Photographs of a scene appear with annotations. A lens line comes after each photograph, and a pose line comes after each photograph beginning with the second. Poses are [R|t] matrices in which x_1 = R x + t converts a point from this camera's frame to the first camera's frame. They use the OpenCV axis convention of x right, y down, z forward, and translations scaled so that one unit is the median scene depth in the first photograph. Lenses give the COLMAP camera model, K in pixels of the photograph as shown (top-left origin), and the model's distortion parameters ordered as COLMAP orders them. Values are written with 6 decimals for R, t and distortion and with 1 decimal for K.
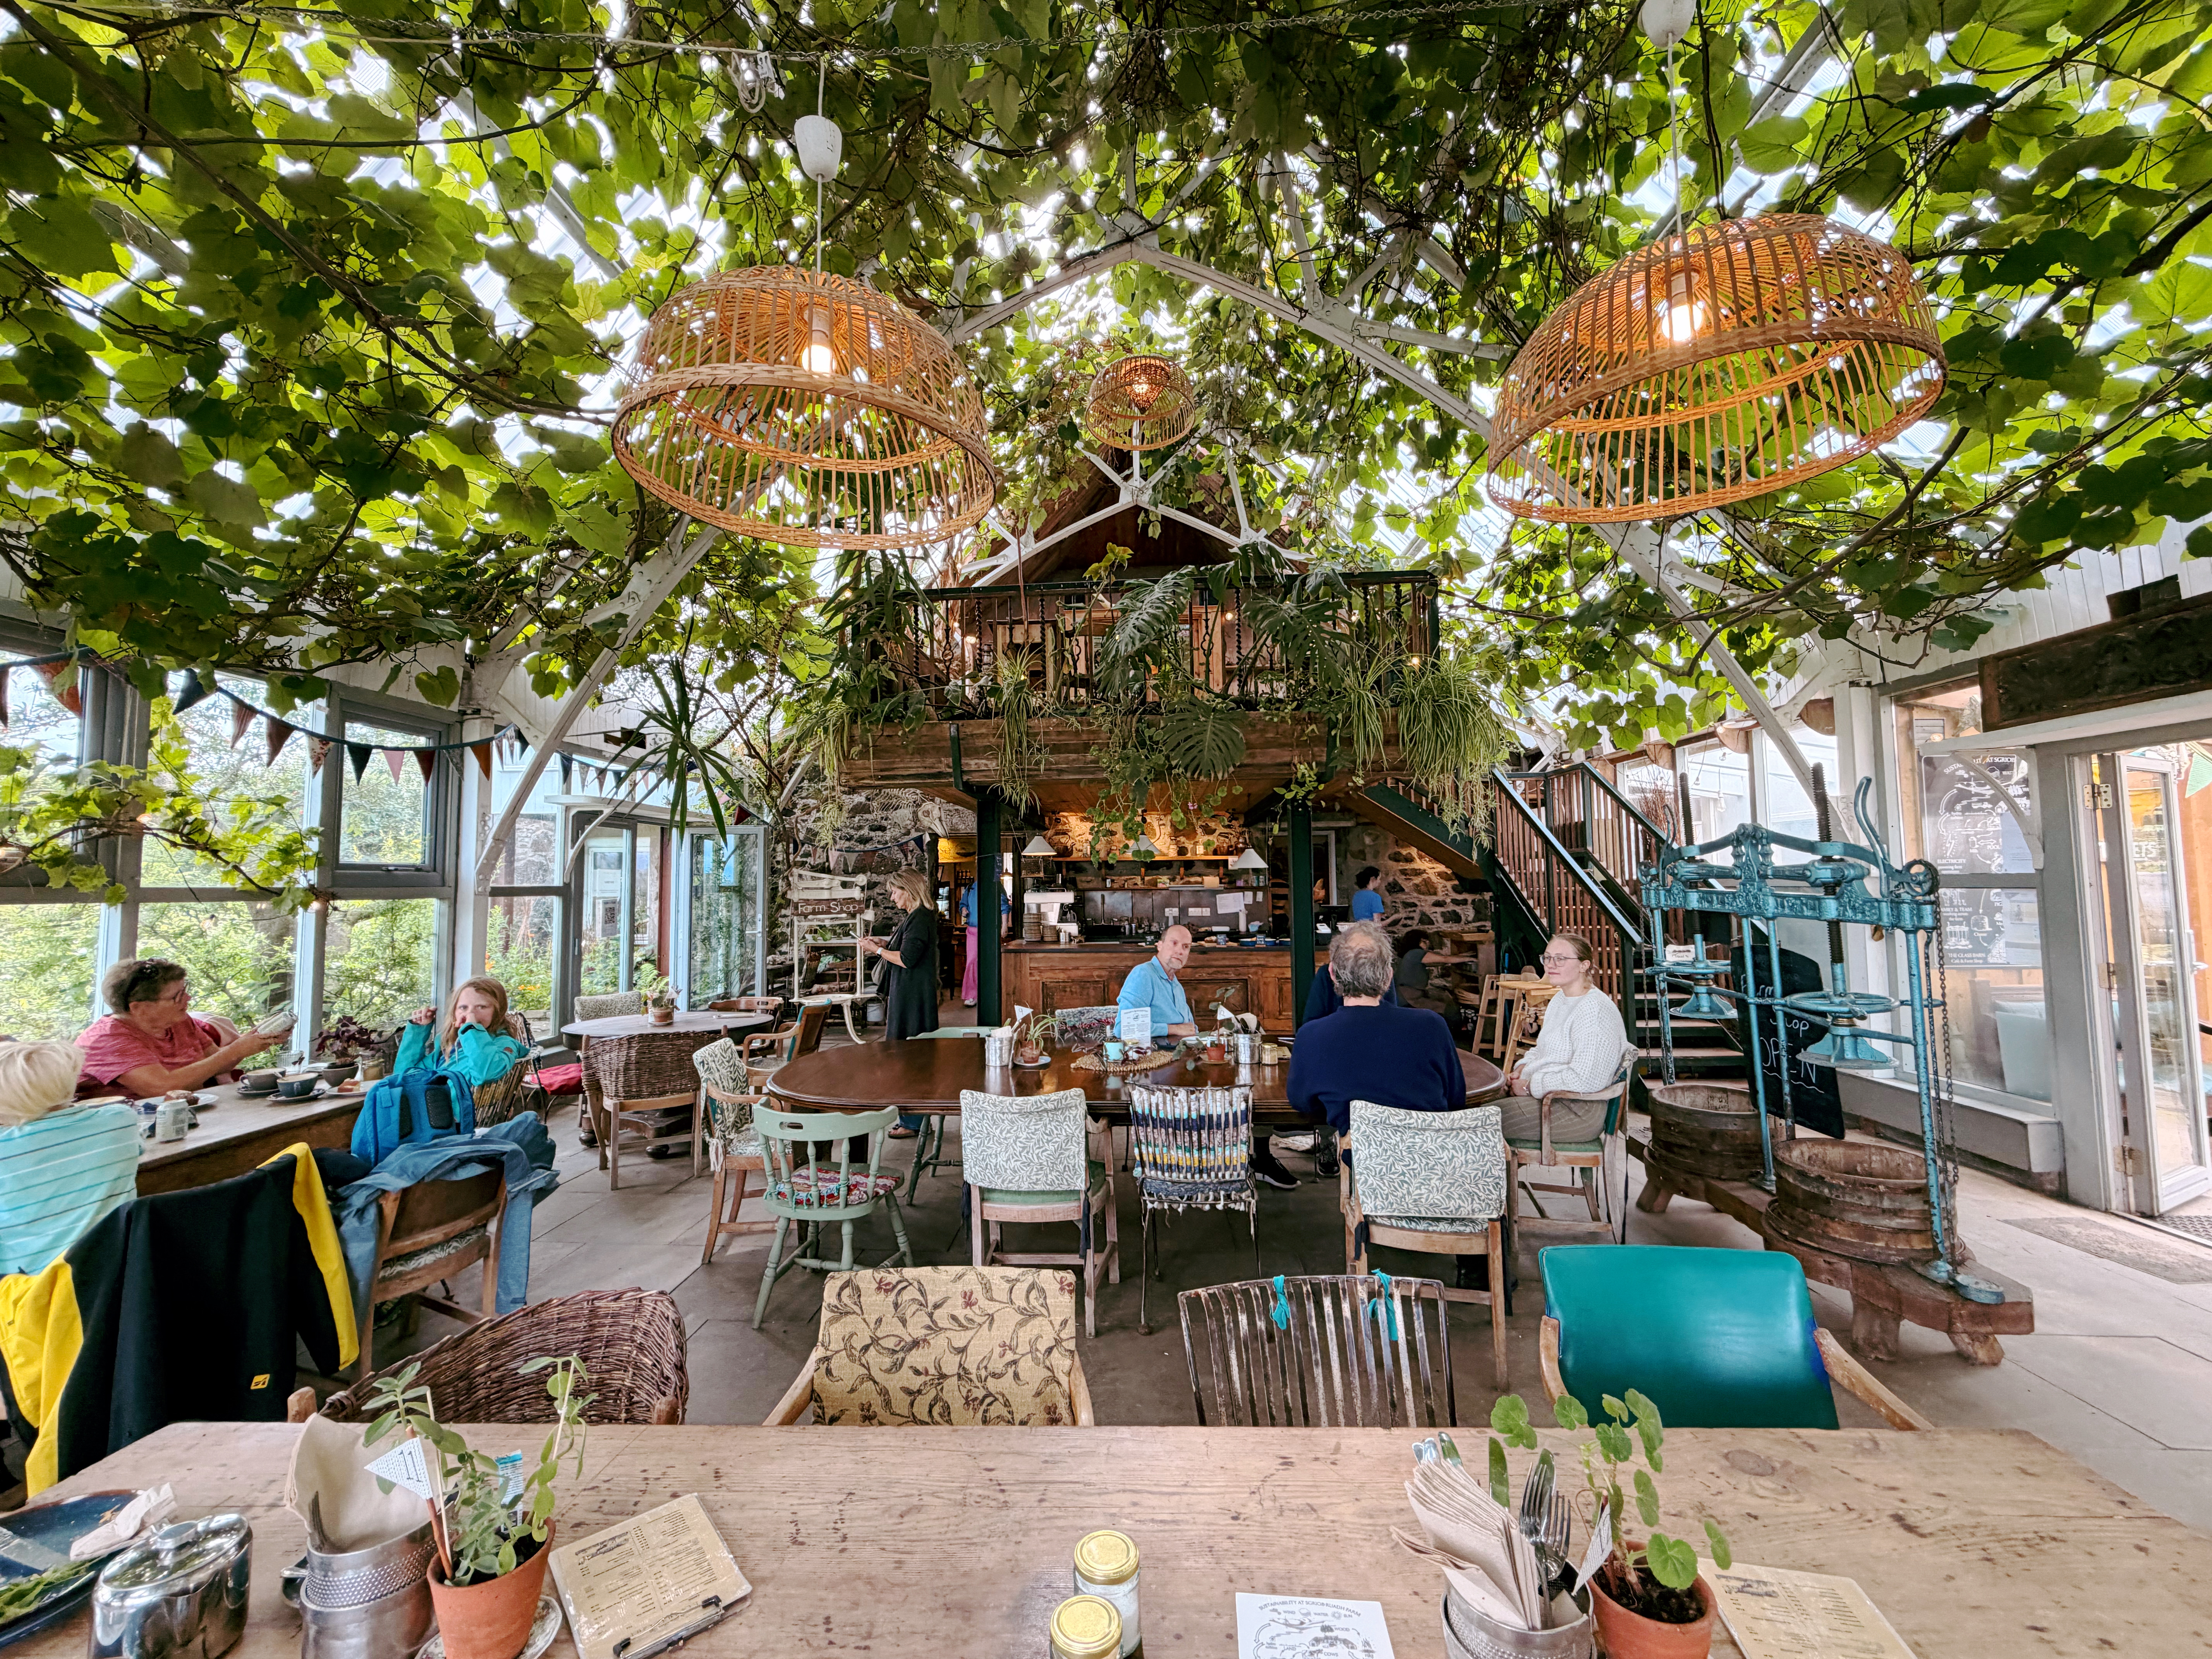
lens RADIAL K [[877.0, 0, 1099.2], [0, 877.0, 833.1], [0, 0, 1]] dist [-0.000093, 0.000175]
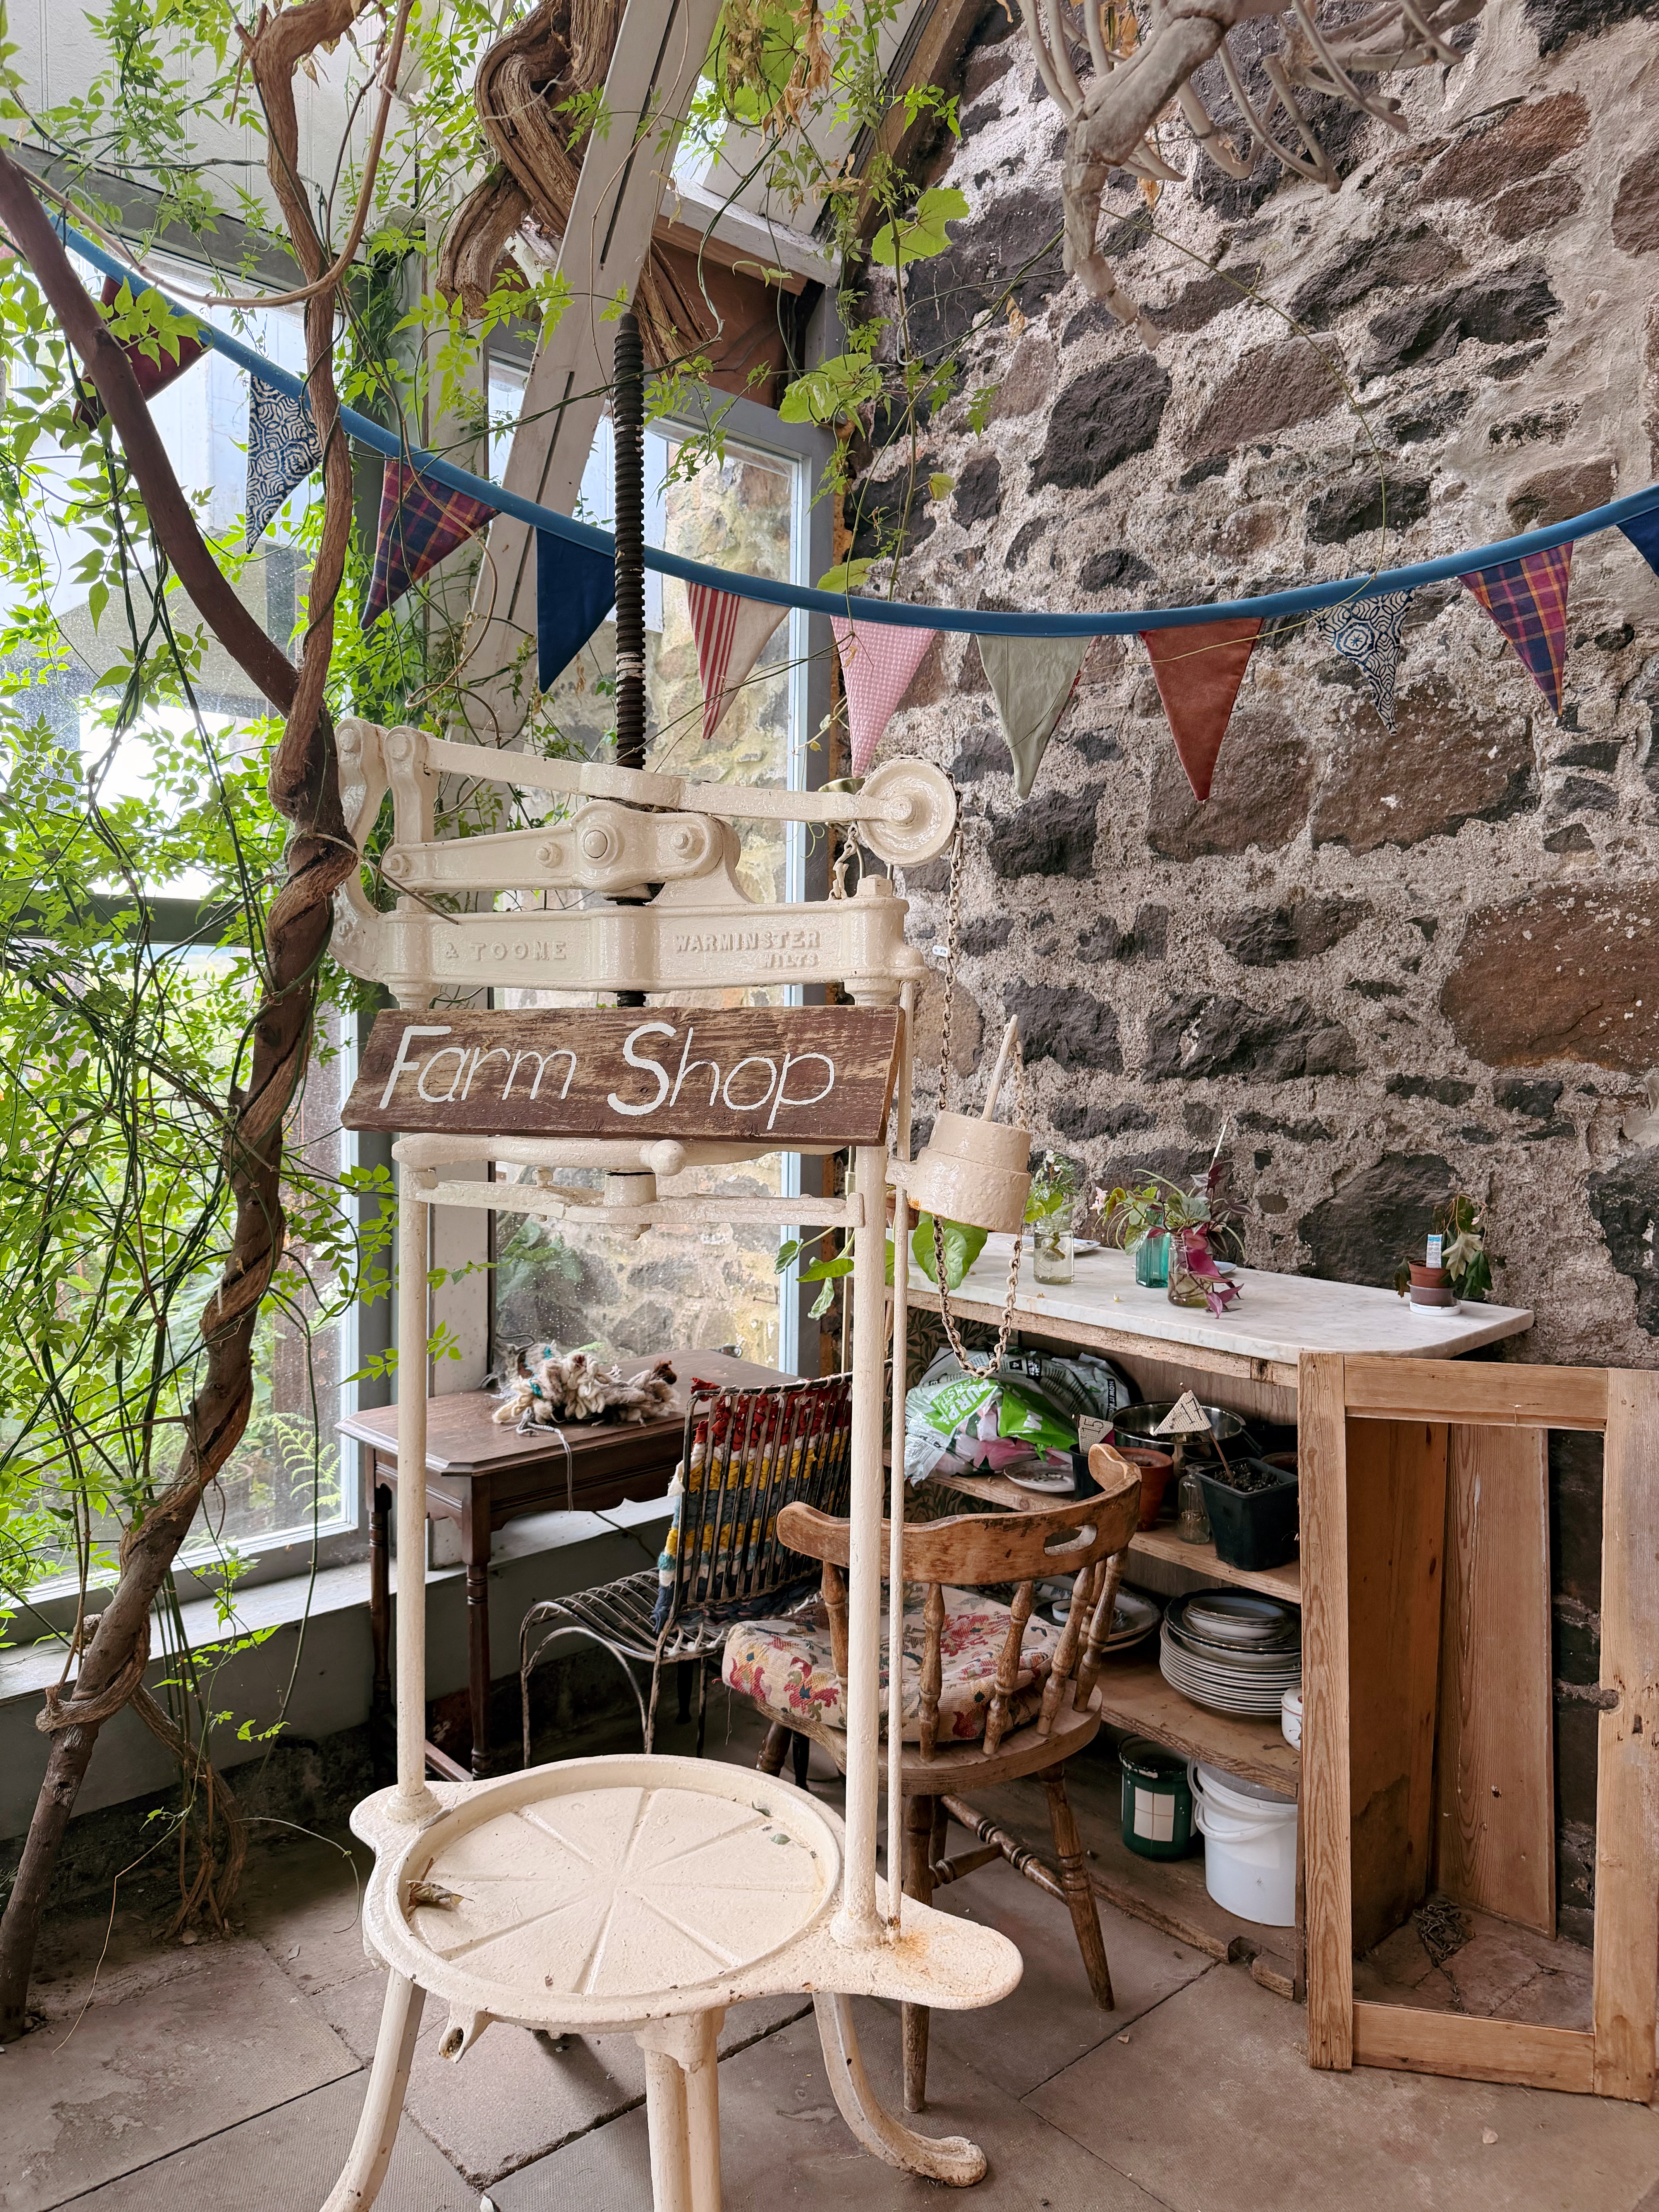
lens RADIAL K [[1552.3, 0, 800.2], [0, 1552.3, 1101.3], [0, 0, 1]] dist [0.059764, -0.080304]
pose [[0.693388, 0.063205, -0.717787, -0.207560], [0.019646, 0.994117, 0.106516, 0.092533], [0.720297, -0.087958, 0.688067, 1.187812]]
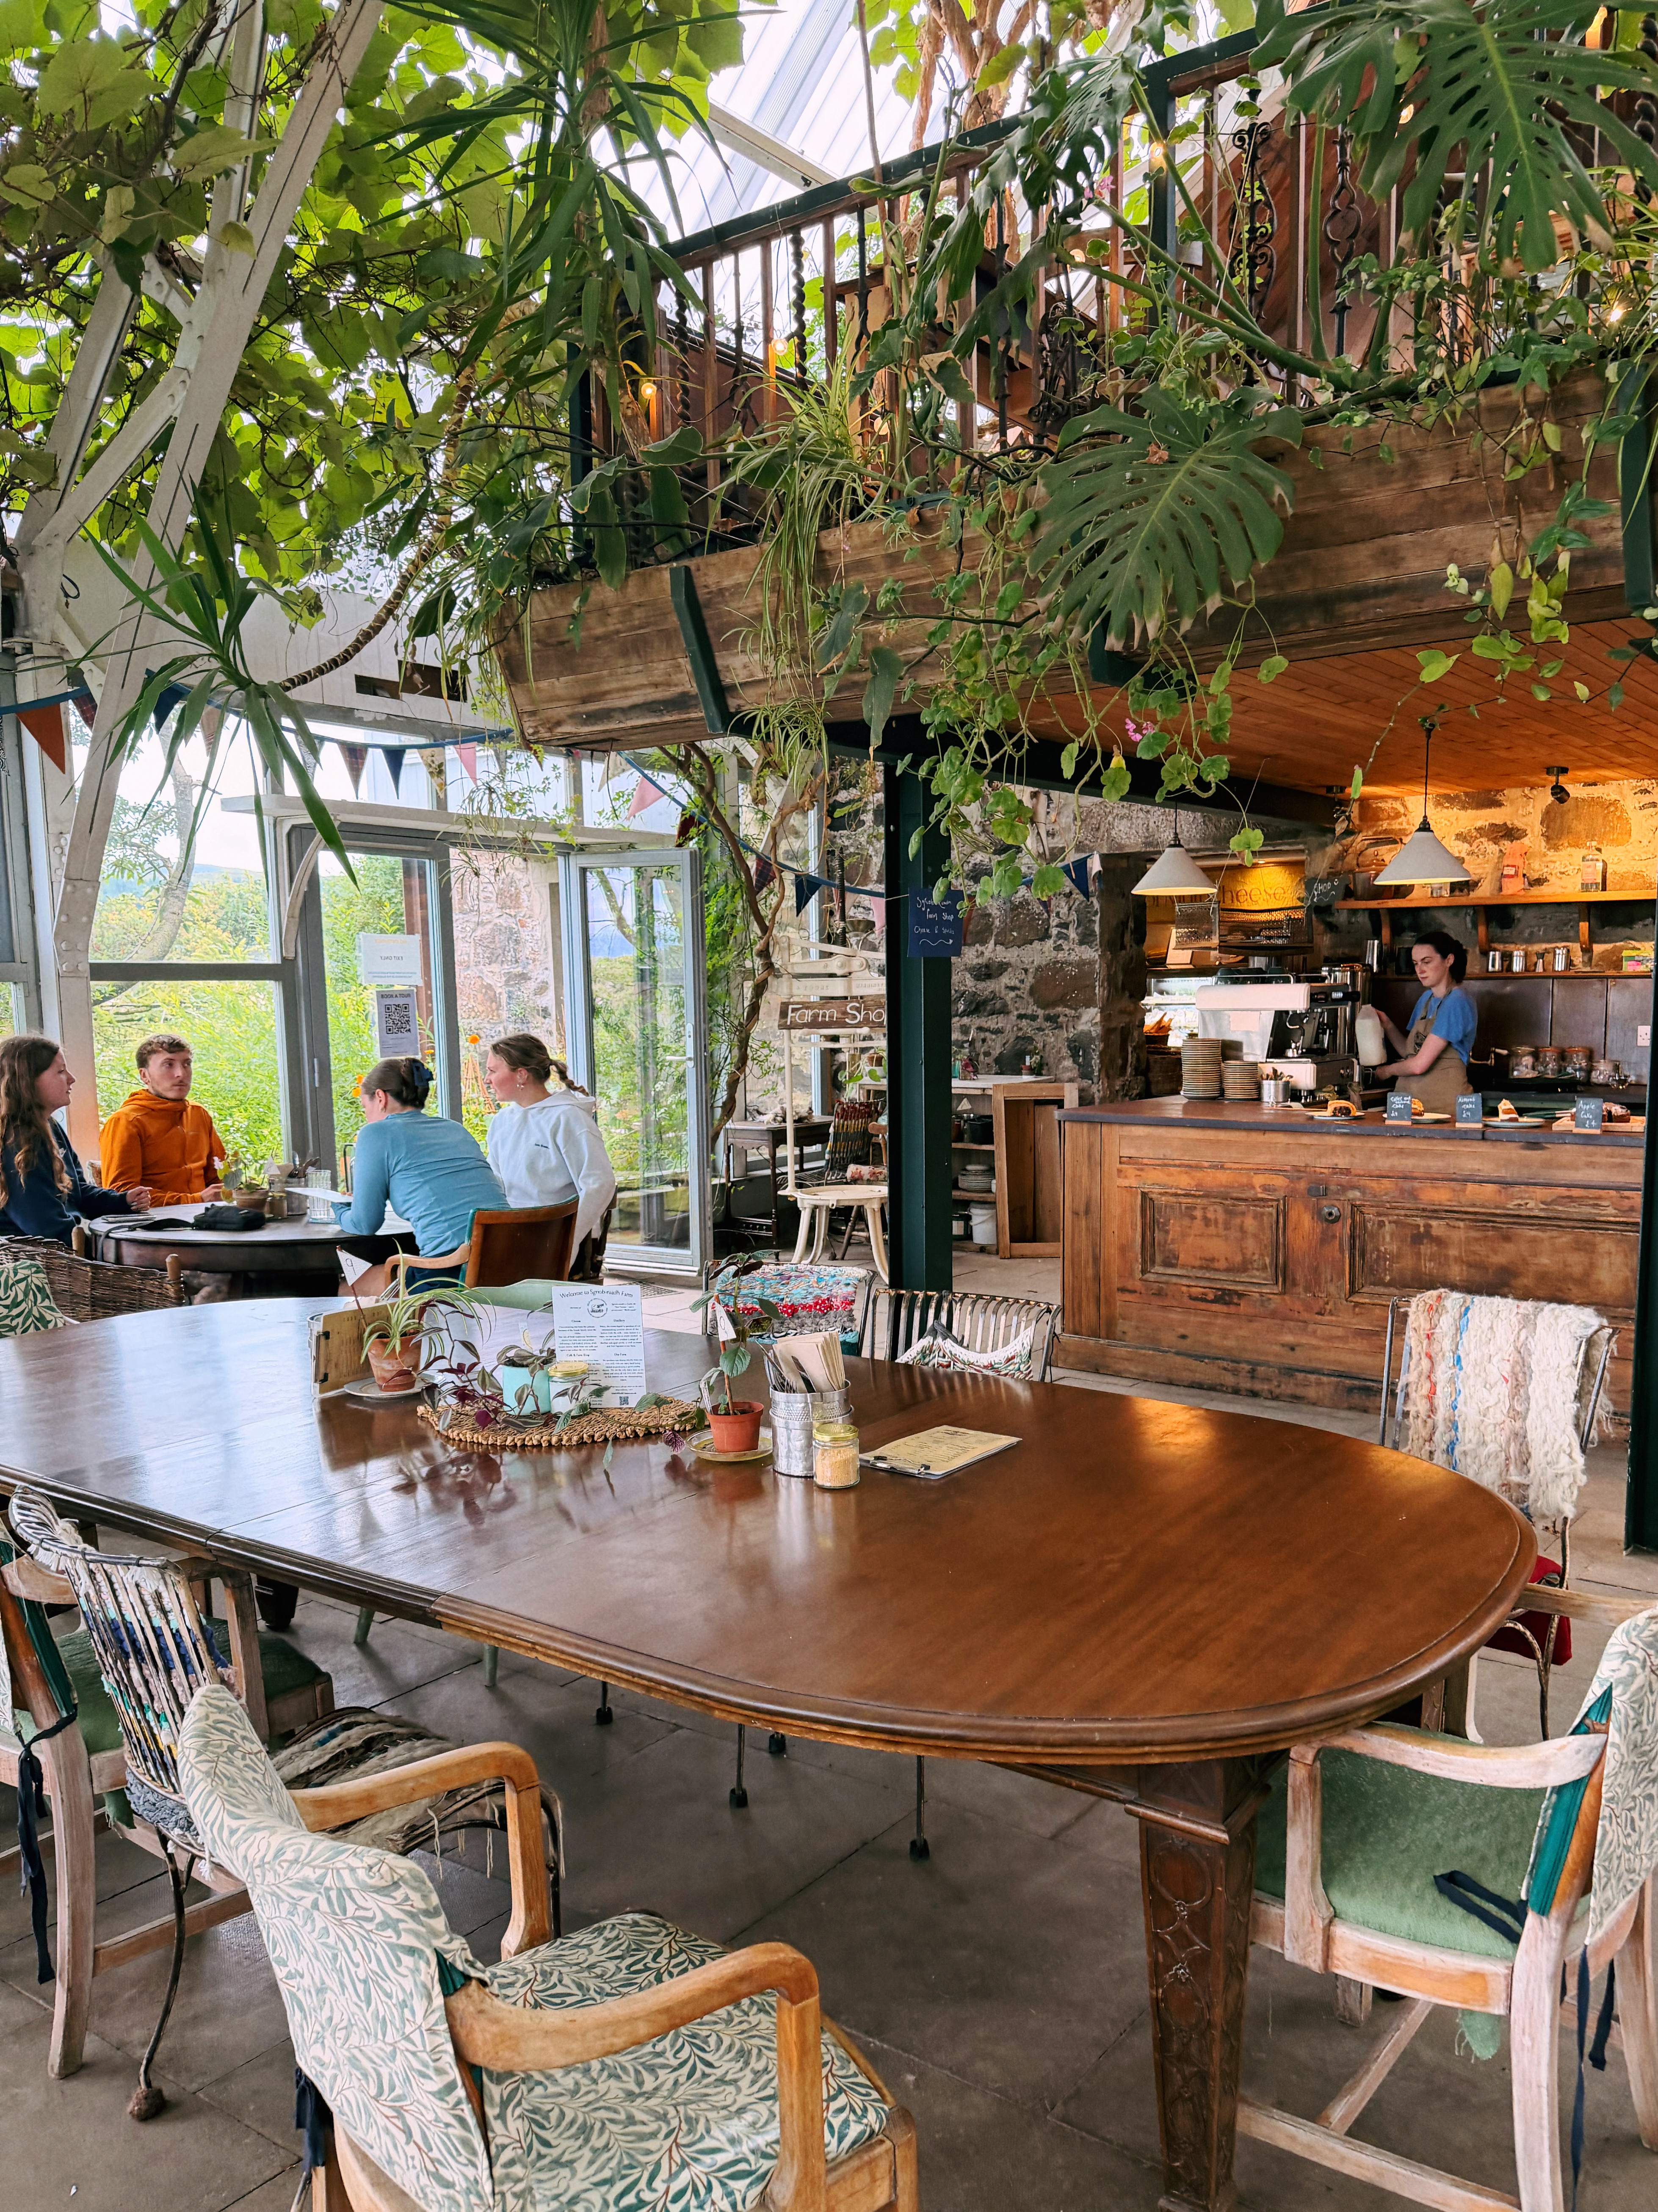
lens RADIAL K [[1670.9, 0, 905.5], [0, 1670.9, 1241.0], [0, 0, 1]] dist [0.076692, -0.131058]
pose [[0.845101, 0.087447, -0.527407, 0.311118], [0.027544, 0.978099, 0.206310, 0.021981], [0.533897, -0.188879, 0.824183, 0.284033]]
